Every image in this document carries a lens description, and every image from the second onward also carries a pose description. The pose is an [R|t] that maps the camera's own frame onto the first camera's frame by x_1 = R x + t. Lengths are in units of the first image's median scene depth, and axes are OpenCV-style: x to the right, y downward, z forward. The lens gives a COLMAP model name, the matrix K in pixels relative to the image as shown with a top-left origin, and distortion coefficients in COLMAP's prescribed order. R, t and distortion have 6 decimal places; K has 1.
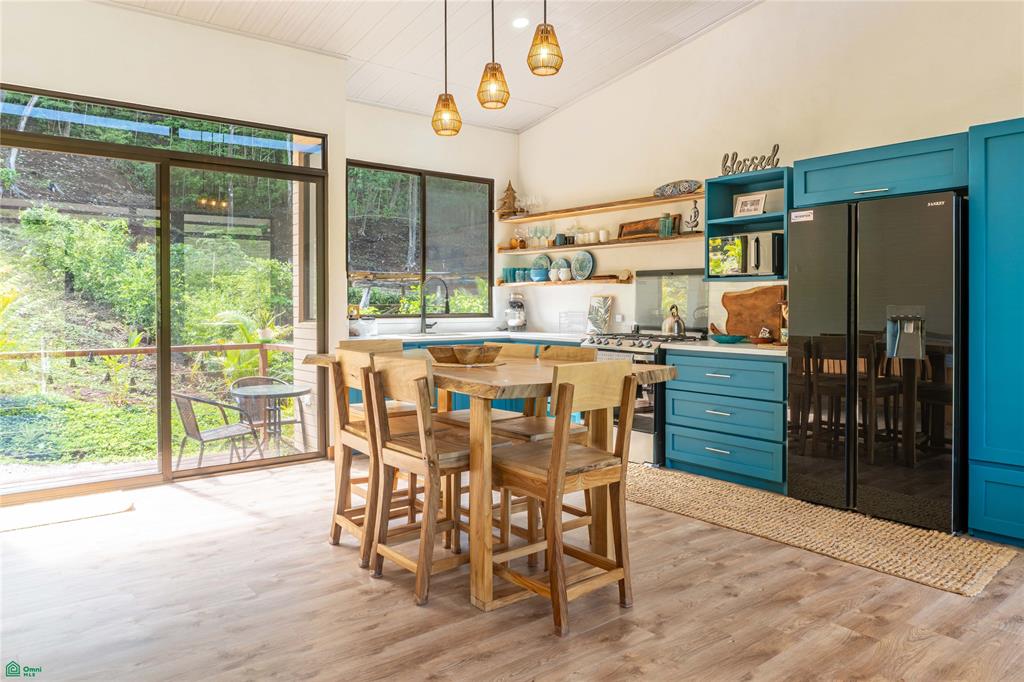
lens RADIAL K [[702.8, 0, 509.8], [0, 702.8, 315.6], [0, 0, 1]] dist [-0.014743, -0.000734]
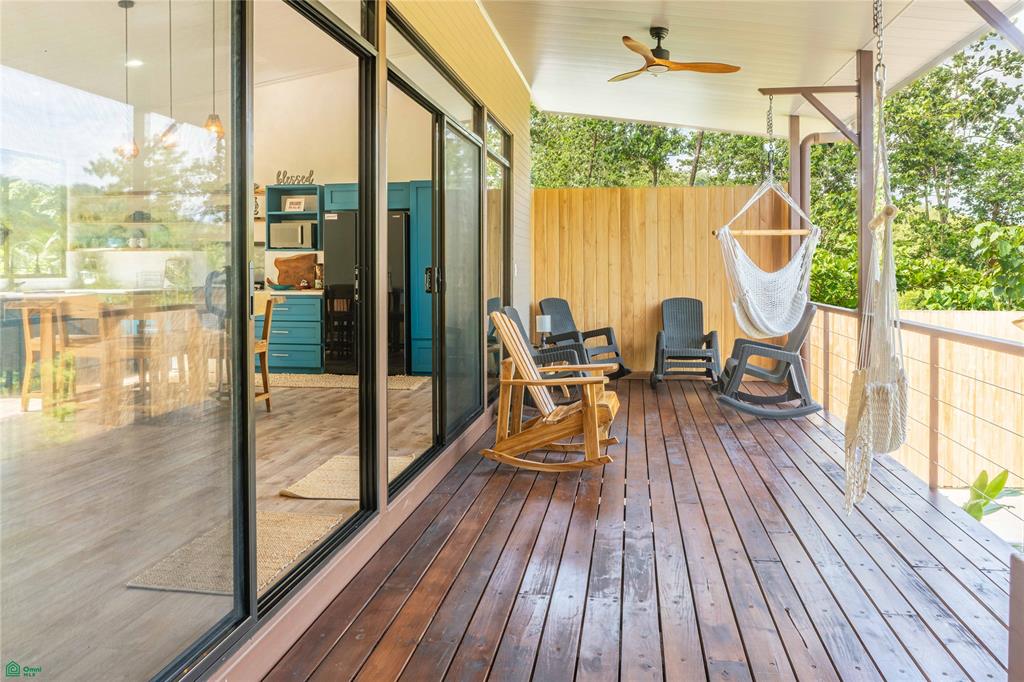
lens RADIAL K [[745.2, 0, 529.7], [0, 745.2, 268.3], [0, 0, 1]] dist [-0.002559, -0.002579]
pose [[0.739750, -0.002068, 0.672879, -0.318012], [0.014196, 0.999821, -0.012533, 0.014963], [-0.672732, 0.018824, 0.739647, -0.488025]]
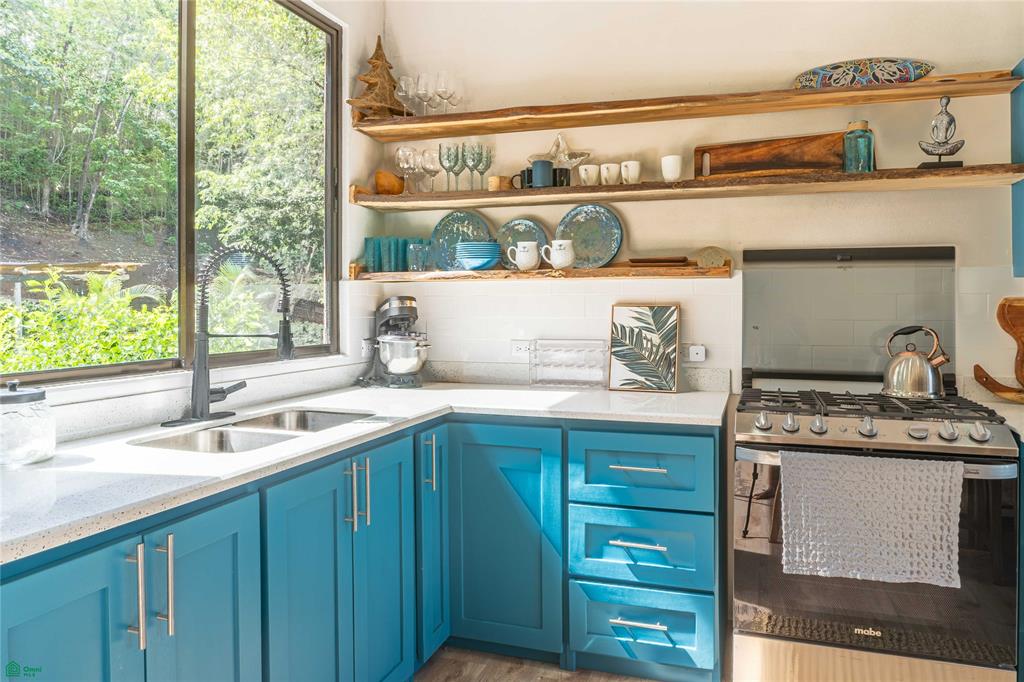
lens RADIAL K [[697.1, 0, 529.6], [0, 697.1, 305.1], [0, 0, 1]] dist [-0.002974, -0.001291]
pose [[0.839795, 0.000306, 0.542904, -0.172010], [0.010089, 0.999818, -0.016170, -0.020480], [-0.542810, 0.019057, 0.839639, 0.648056]]
